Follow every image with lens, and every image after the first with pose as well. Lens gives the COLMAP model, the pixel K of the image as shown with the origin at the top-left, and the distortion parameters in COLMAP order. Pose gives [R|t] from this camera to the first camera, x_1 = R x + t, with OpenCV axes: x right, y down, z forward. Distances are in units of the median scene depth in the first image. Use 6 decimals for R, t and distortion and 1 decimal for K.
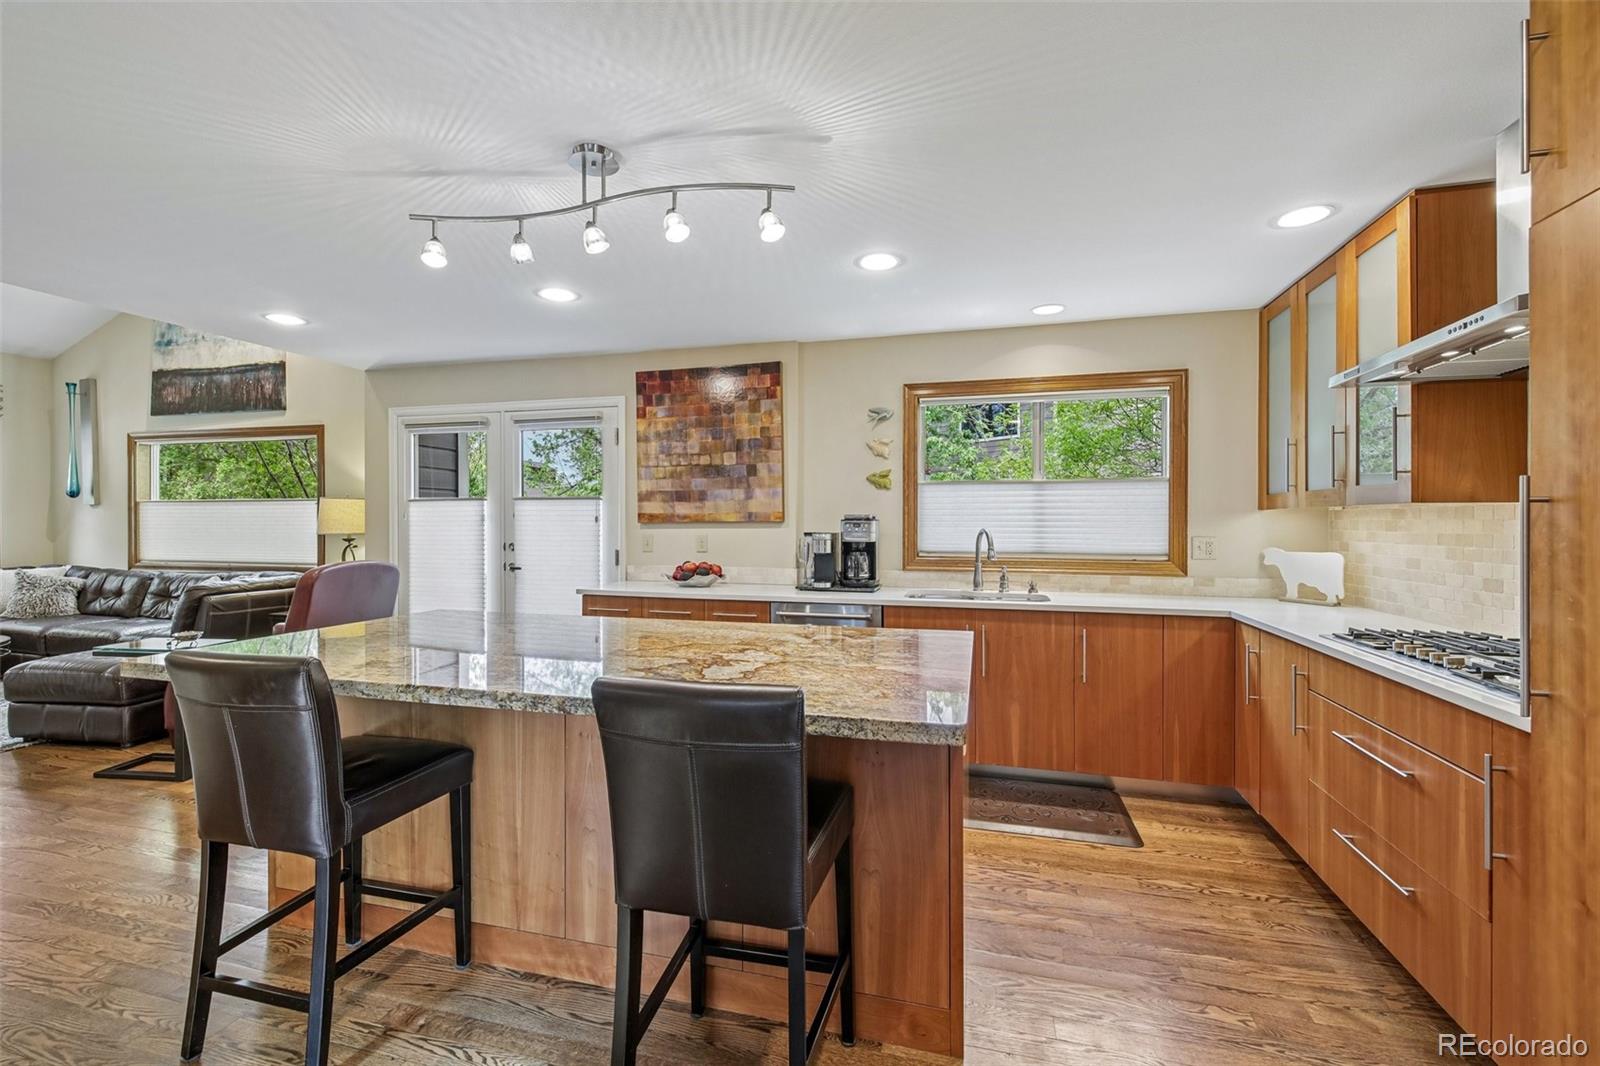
lens RADIAL K [[691.2, 0, 796.3], [0, 691.2, 529.7], [0, 0, 1]] dist [0.014010, -0.008398]
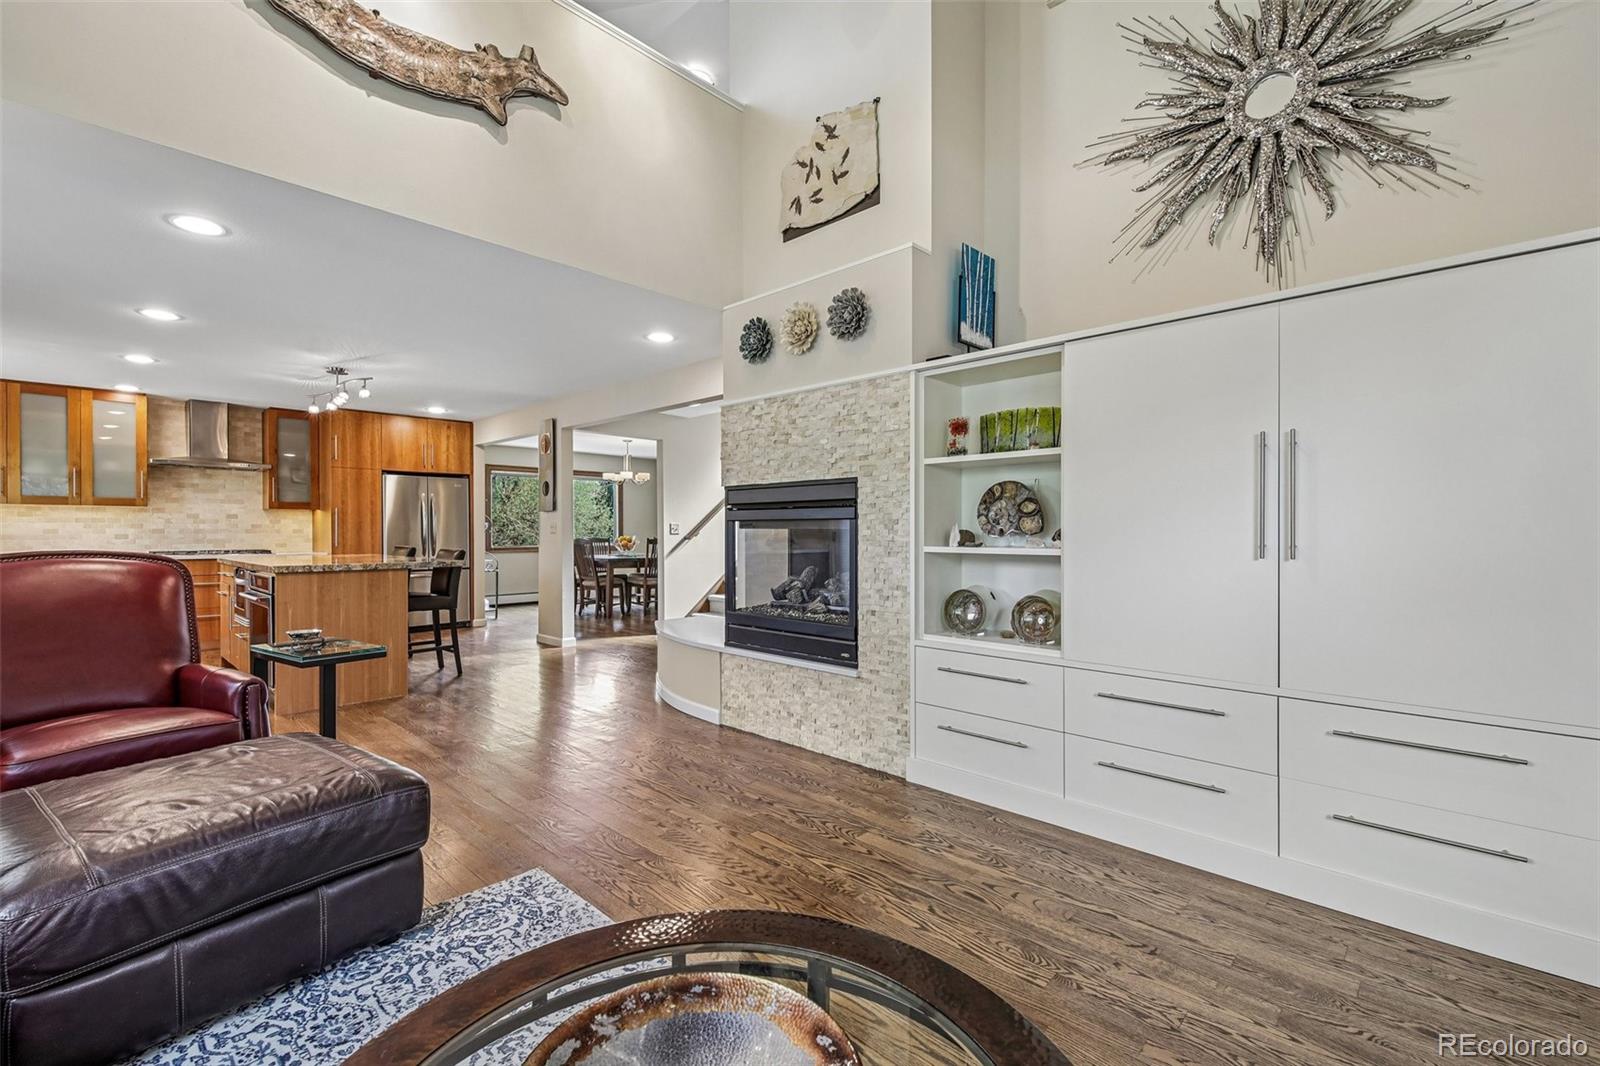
lens RADIAL K [[691.2, 0, 796.3], [0, 691.2, 529.7], [0, 0, 1]] dist [0.014010, -0.008398]
pose [[-0.879396, -0.000561, 0.476091, -1.440471], [0.003920, 0.999957, 0.008418, 0.021840], [-0.476075, 0.009269, -0.879356, 1.173518]]
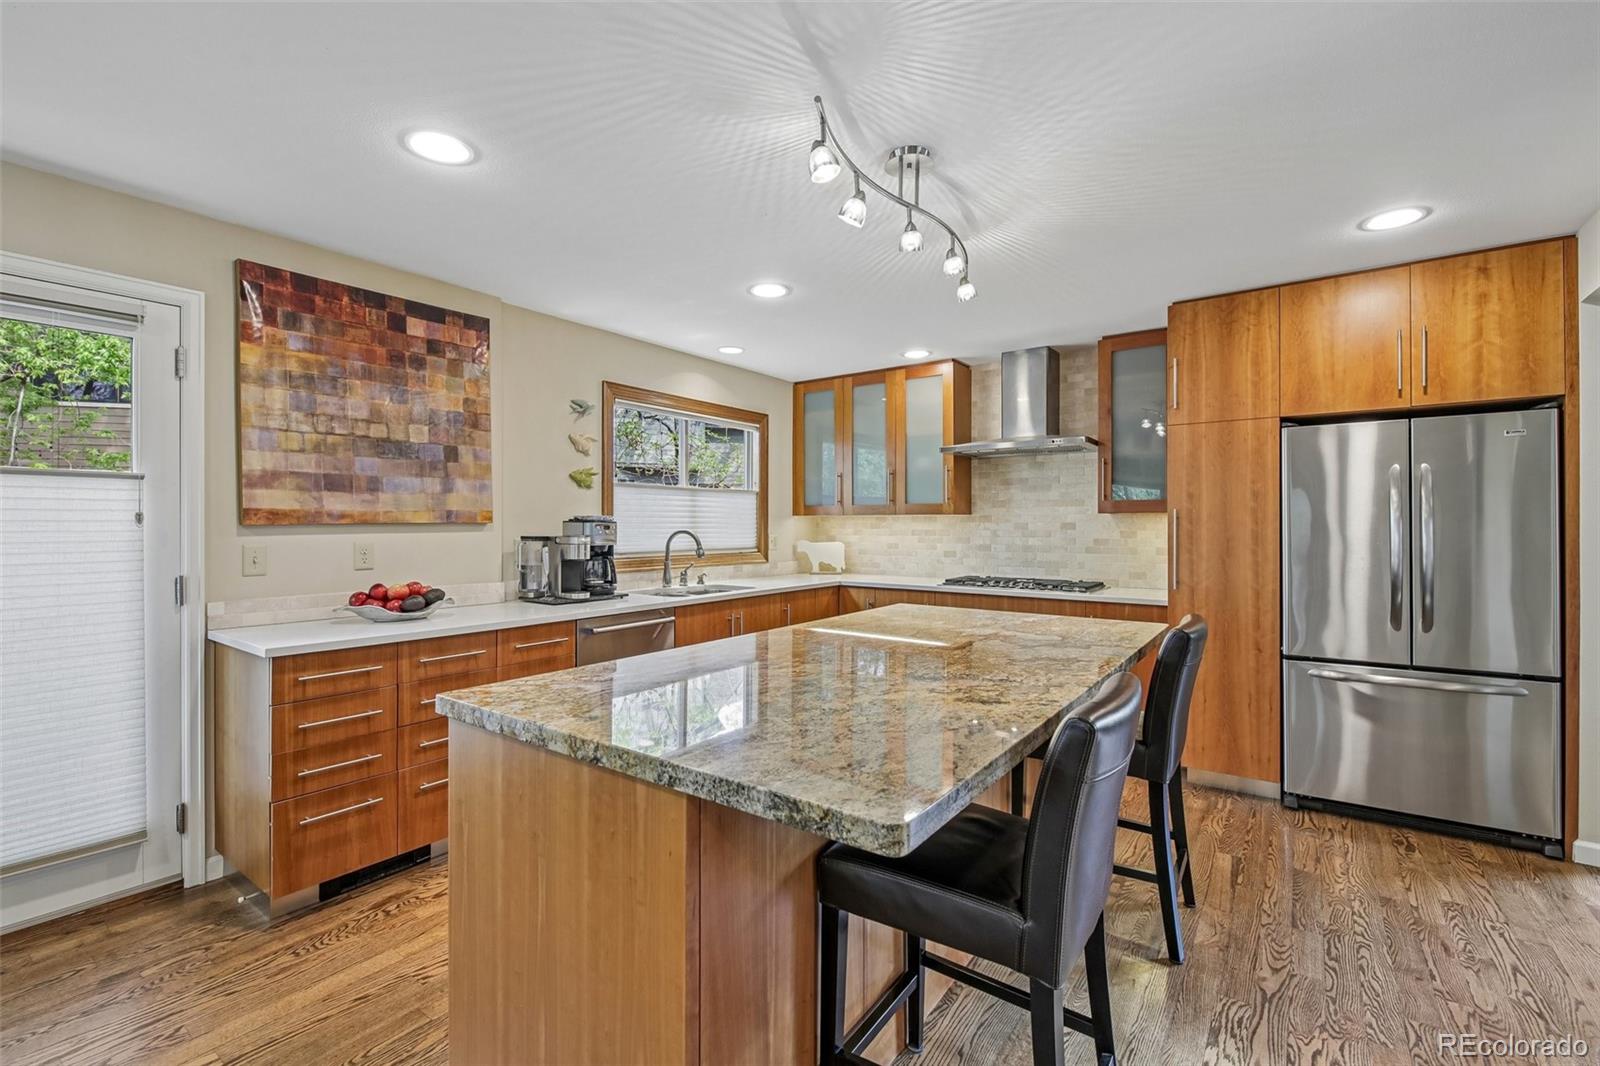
lens RADIAL K [[695.2, 0, 793.4], [0, 695.2, 520.4], [0, 0, 1]] dist [0.004449, -0.000488]
pose [[0.357921, 0.003800, 0.933744, -0.608688], [0.009595, 0.999924, -0.007747, -0.005152], [-0.933703, 0.011732, 0.357857, 0.380633]]
